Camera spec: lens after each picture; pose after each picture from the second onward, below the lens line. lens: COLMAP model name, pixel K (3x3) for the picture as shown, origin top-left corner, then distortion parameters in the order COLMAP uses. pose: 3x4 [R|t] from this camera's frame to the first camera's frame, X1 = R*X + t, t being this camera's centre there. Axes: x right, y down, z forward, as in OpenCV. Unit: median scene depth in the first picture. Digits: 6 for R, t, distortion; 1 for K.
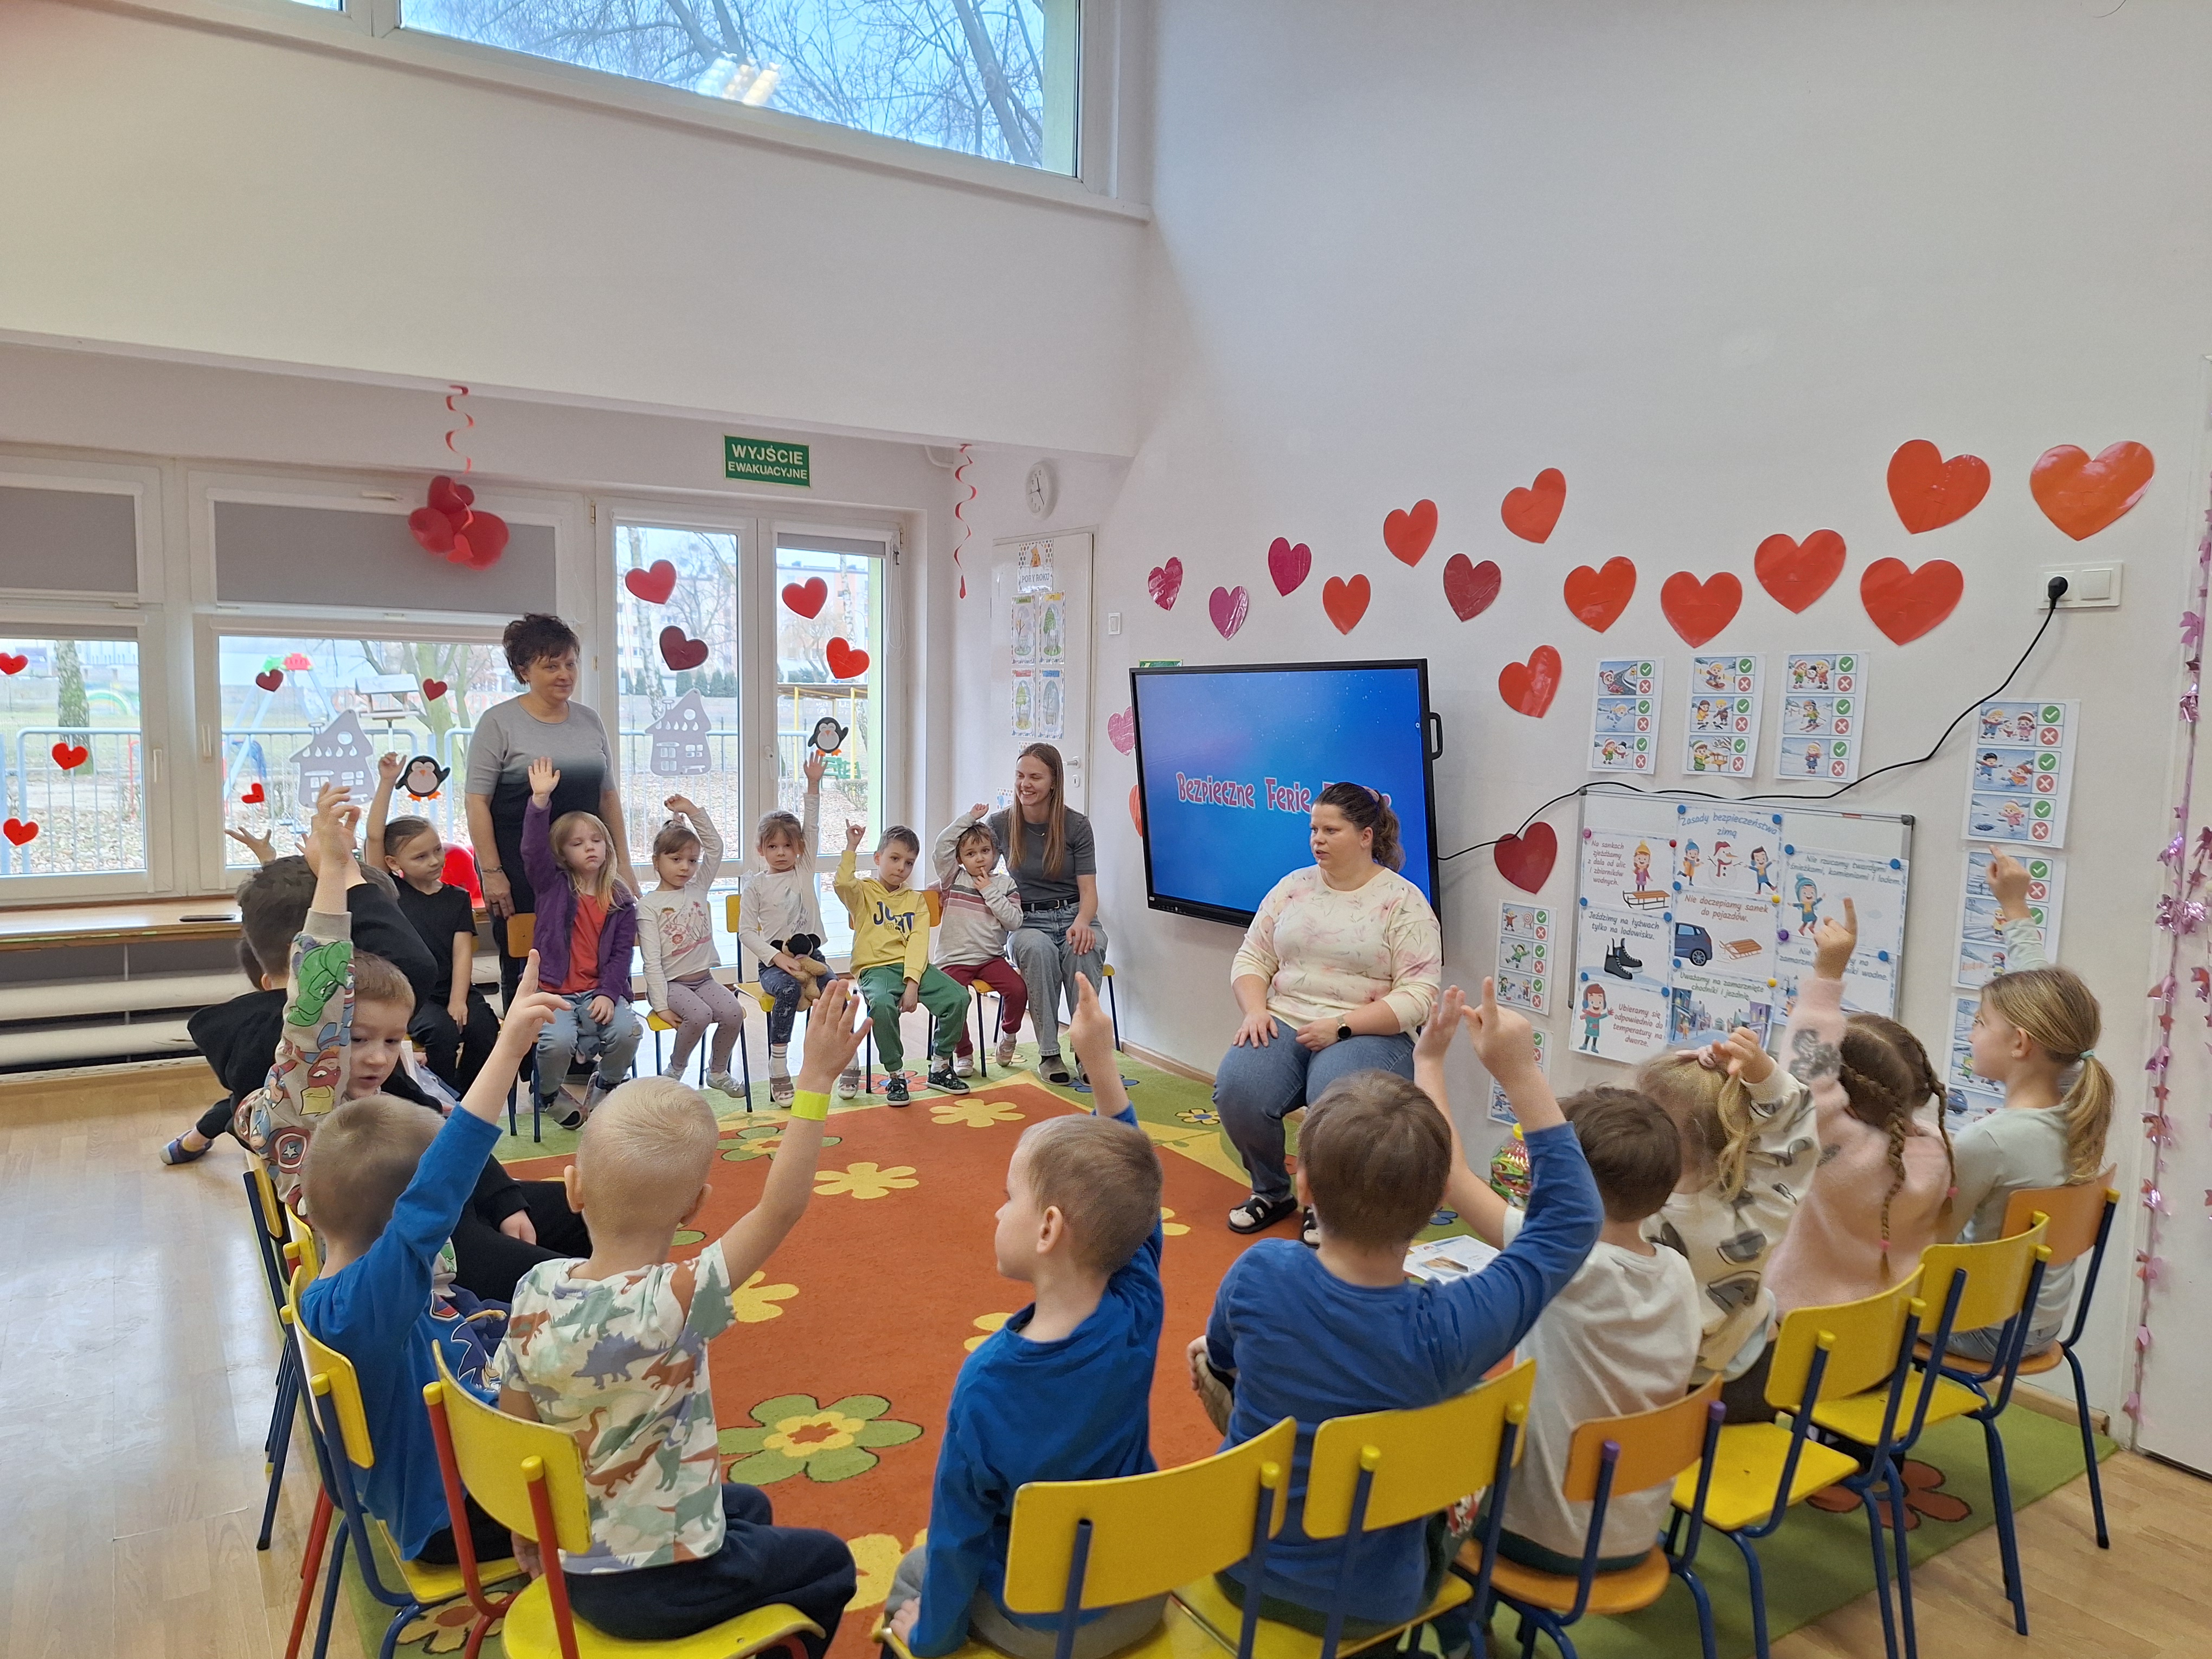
lens RADIAL K [[1539.7, 0, 1122.1], [0, 1539.7, 831.3], [0, 0, 1]] dist [0.068102, -0.090246]
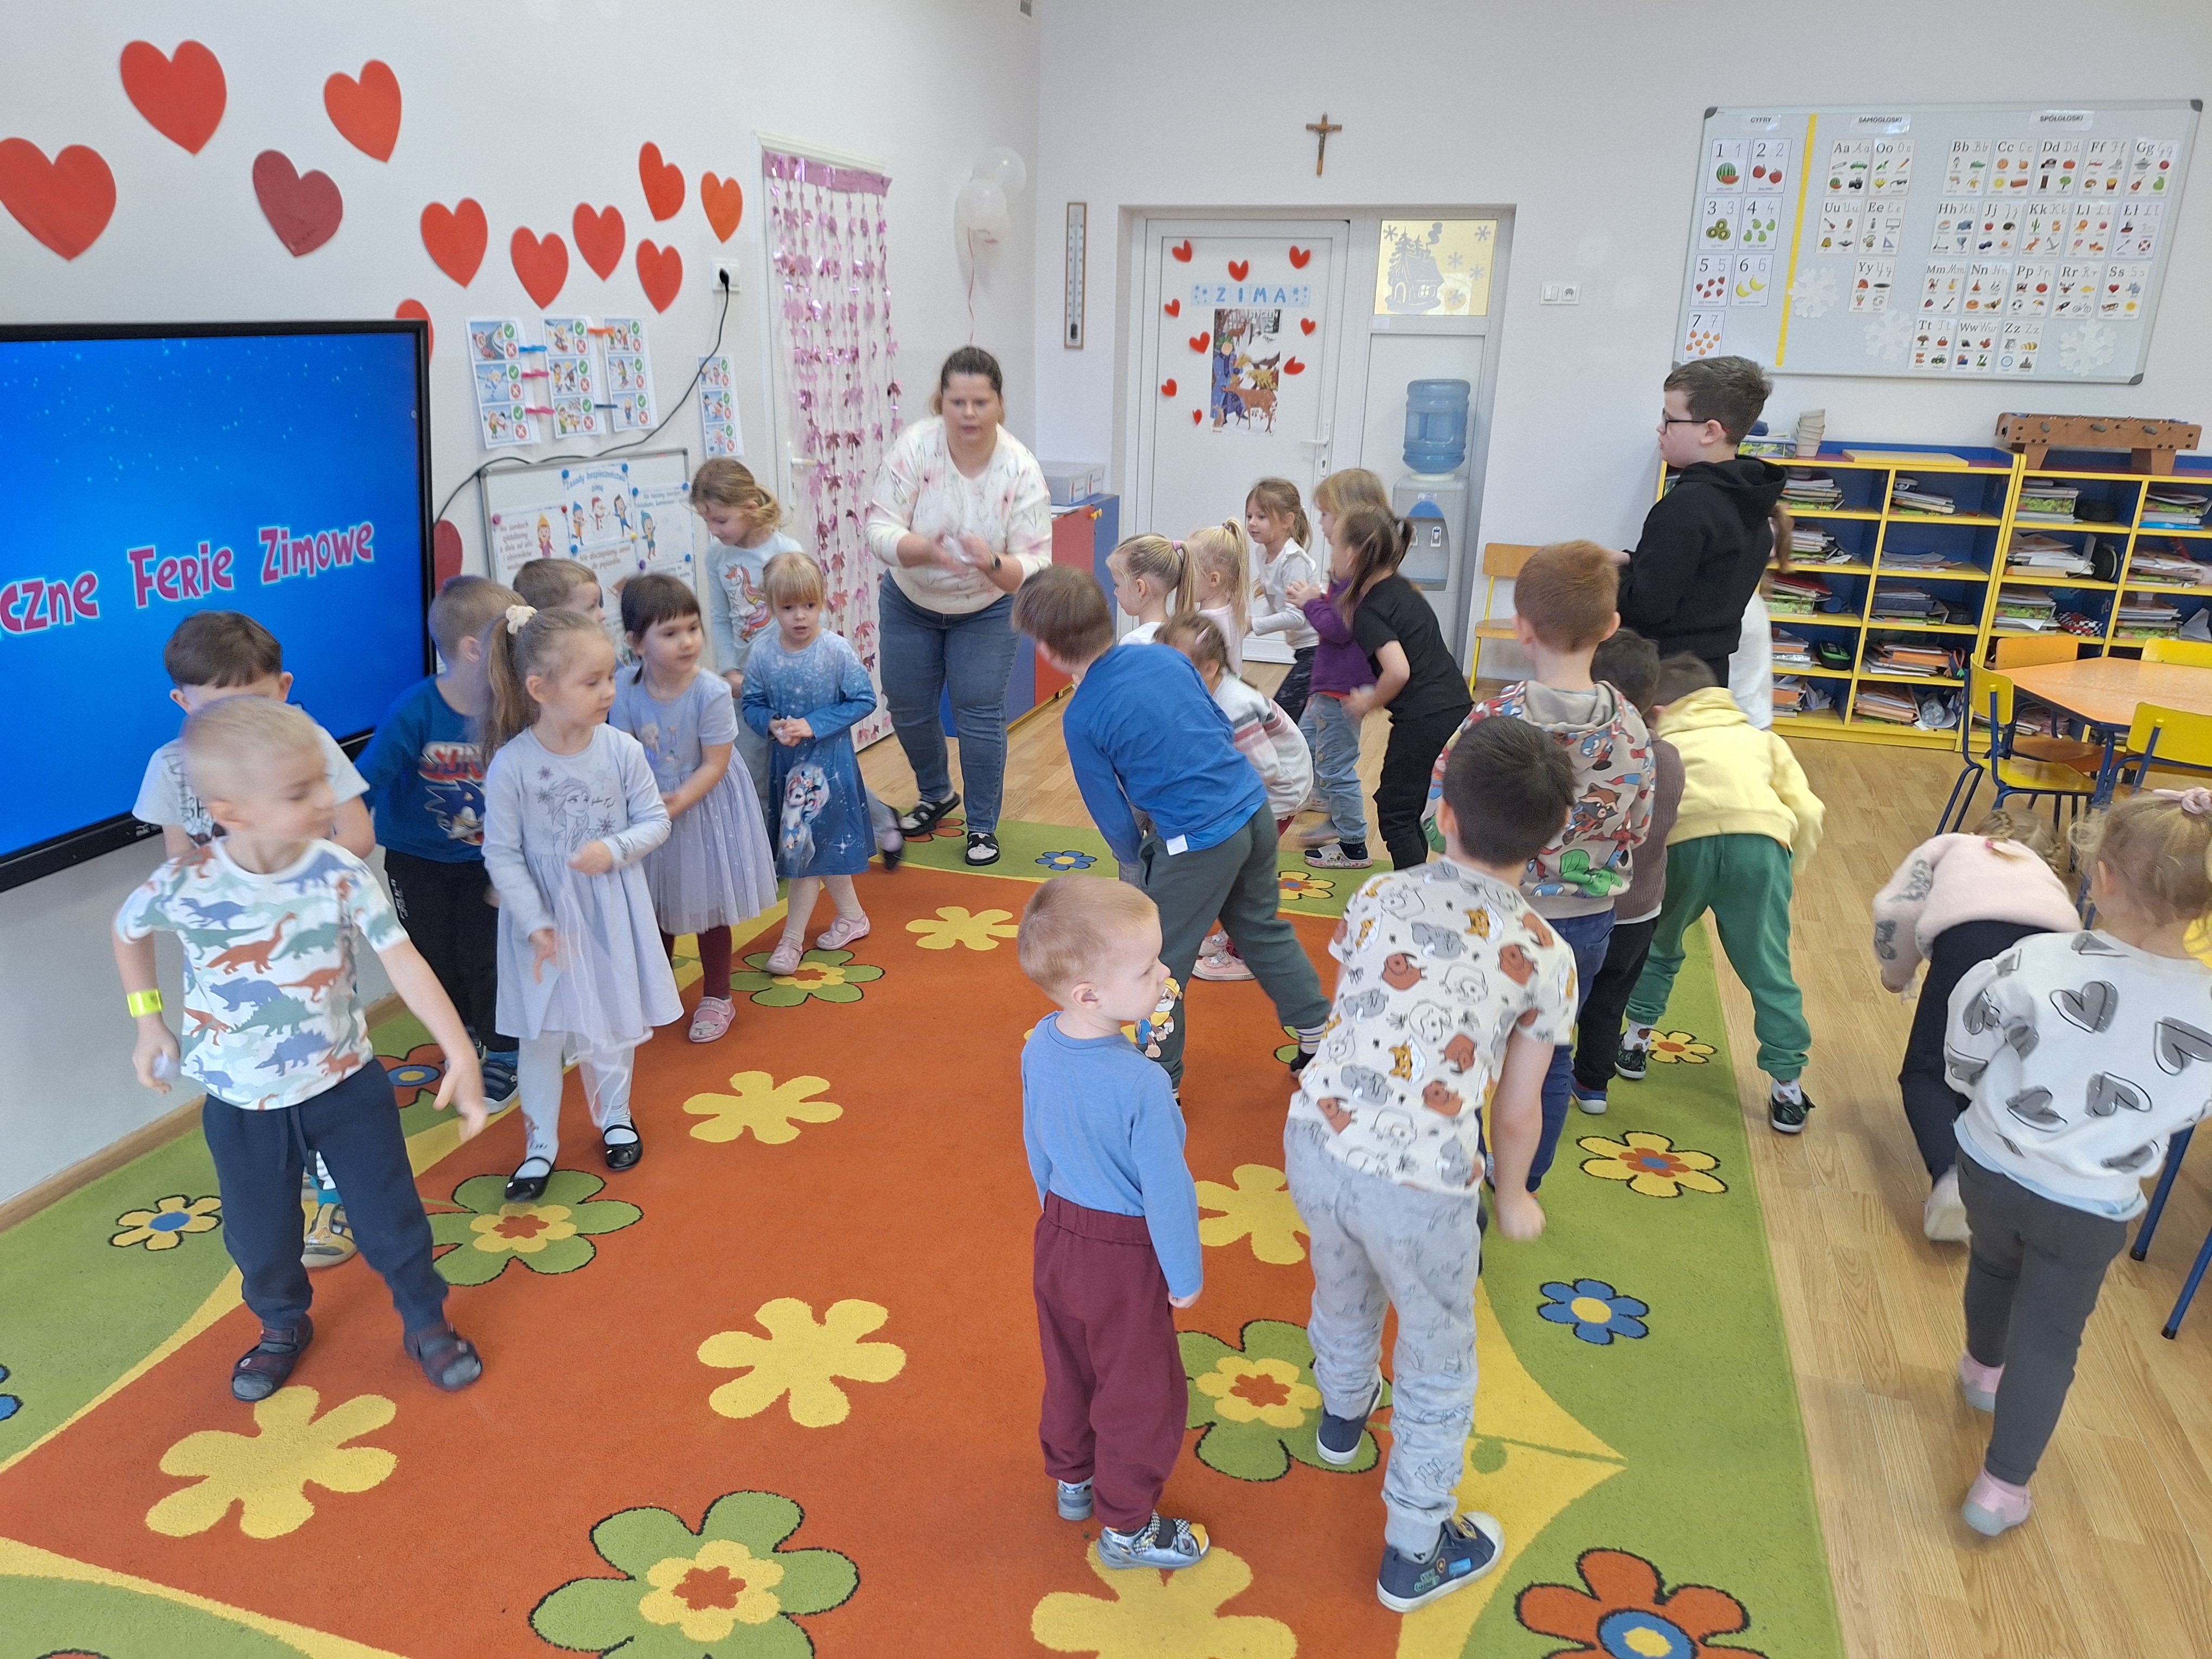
lens RADIAL K [[1542.3, 0, 1106.0], [0, 1542.3, 829.5], [0, 0, 1]] dist [0.062068, -0.078029]
pose [[-0.647563, -0.265807, 0.714150, -0.687079], [0.037529, 0.924927, 0.378288, -0.176299], [-0.761088, 0.271766, -0.588973, 1.421075]]
